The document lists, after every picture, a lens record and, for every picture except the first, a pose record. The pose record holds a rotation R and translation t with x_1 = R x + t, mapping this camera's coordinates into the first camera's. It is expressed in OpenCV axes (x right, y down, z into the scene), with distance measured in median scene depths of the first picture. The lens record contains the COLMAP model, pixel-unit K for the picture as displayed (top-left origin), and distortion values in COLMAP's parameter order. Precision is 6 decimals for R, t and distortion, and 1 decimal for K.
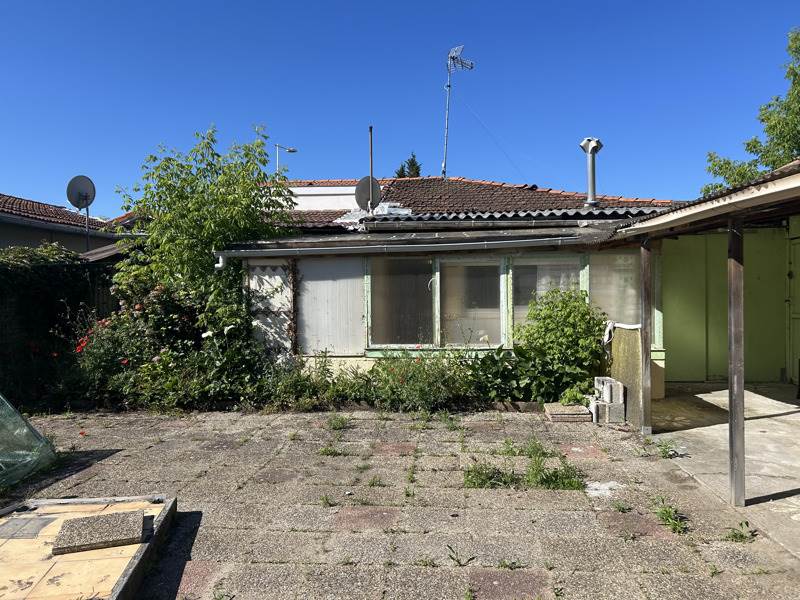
lens RADIAL K [[601.8, 0, 400.0], [0, 601.8, 300.0], [0, 0, 1]] dist [0.029826, -0.007663]
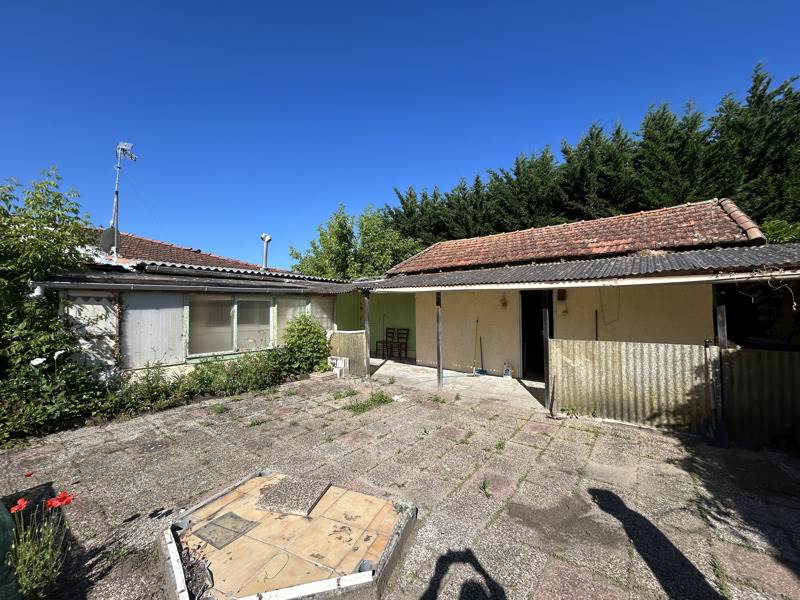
lens RADIAL K [[321.8, 0, 400.0], [0, 321.8, 300.0], [0, 0, 1]] dist [-0.001861, -0.000186]
pose [[0.538130, 0.031869, 0.842259, -0.427483], [0.015700, 0.998733, -0.047820, -0.011406], [-0.842716, 0.038957, 0.536948, 0.164276]]
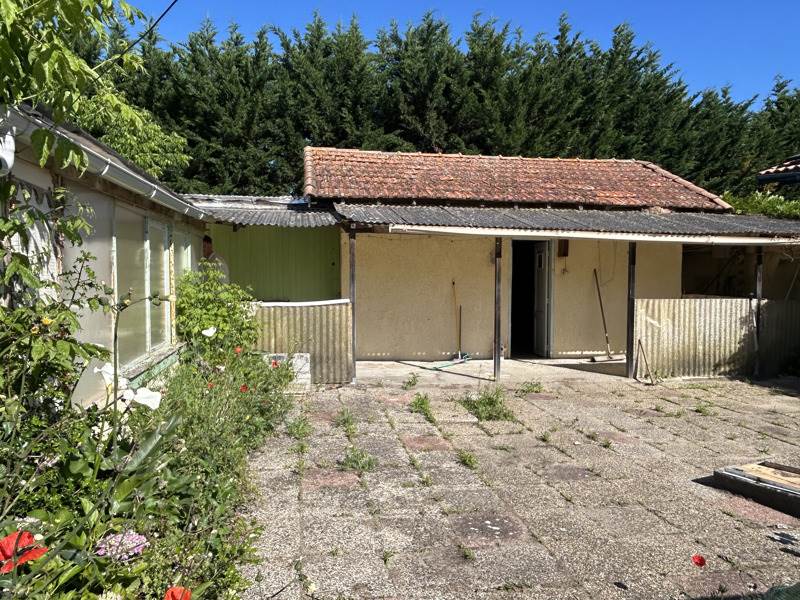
lens RADIAL K [[570.8, 0, 400.0], [0, 570.8, 300.0], [0, 0, 1]] dist [-0.000553, 0.001878]
pose [[-0.240153, -0.034196, 0.970132, -0.592643], [0.012709, 0.999183, 0.038366, -0.002359], [-0.970652, 0.021543, -0.239523, 0.885070]]
